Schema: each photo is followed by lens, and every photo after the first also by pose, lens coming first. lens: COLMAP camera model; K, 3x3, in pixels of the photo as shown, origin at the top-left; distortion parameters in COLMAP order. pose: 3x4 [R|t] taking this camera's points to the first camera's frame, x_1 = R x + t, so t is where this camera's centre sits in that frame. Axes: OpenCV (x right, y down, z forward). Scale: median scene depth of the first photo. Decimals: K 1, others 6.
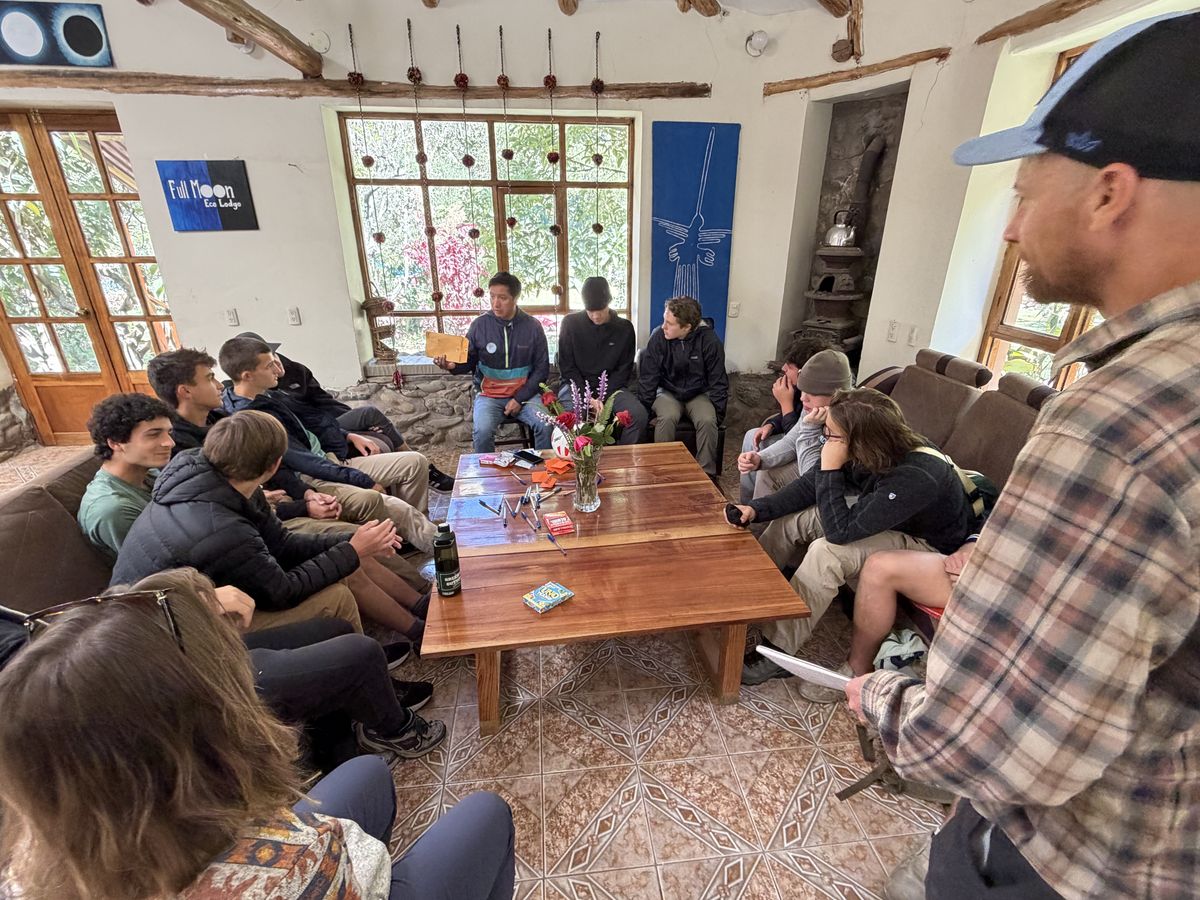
lens RADIAL K [[555.3, 0, 597.3], [0, 555.3, 449.0], [0, 0, 1]] dist [0.000024, -0.000611]
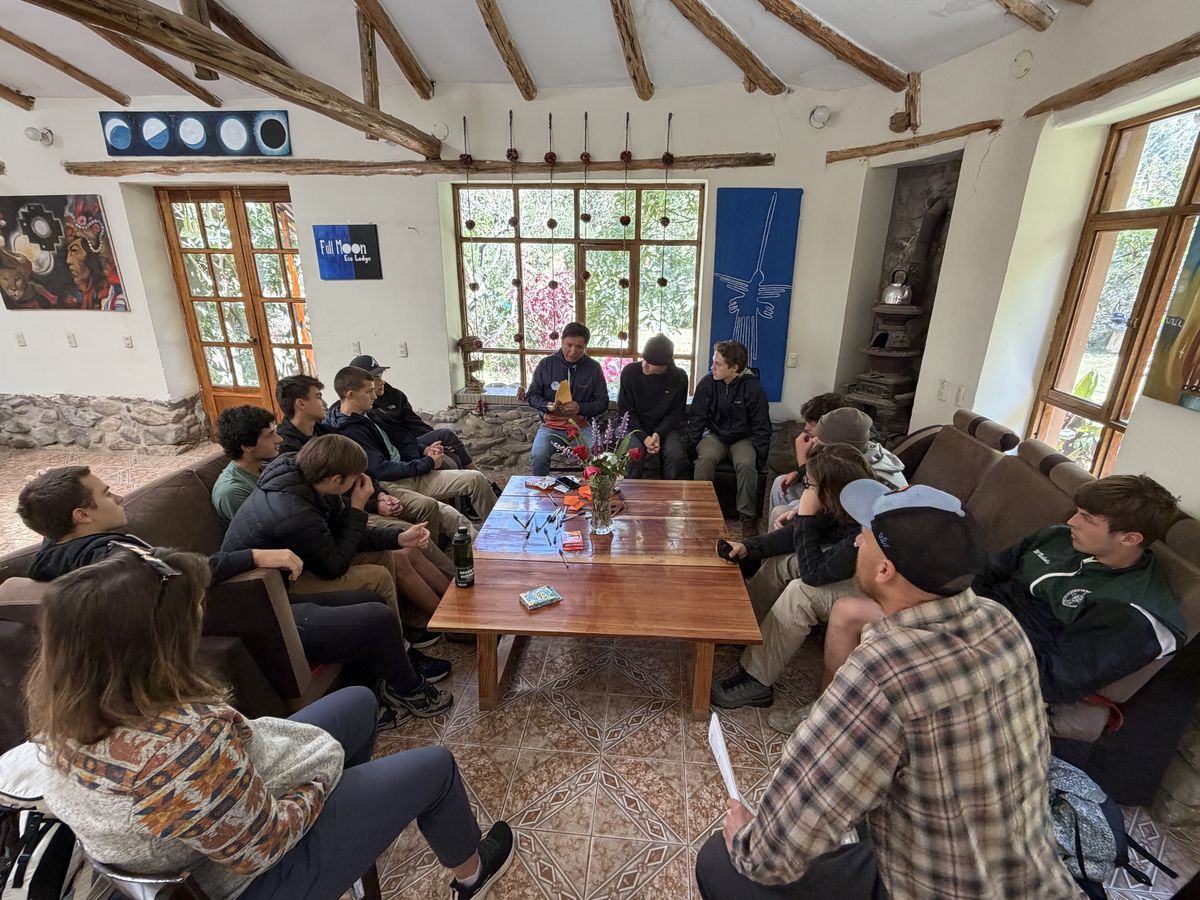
lens RADIAL K [[555.3, 0, 602.7], [0, 555.3, 451.6], [0, 0, 1]] dist [0.000024, -0.000611]
pose [[0.978743, 0.075711, -0.190606, 0.140828], [-0.086461, 0.995063, -0.048717, 0.000343], [0.185977, 0.064161, 0.980457, -0.092838]]
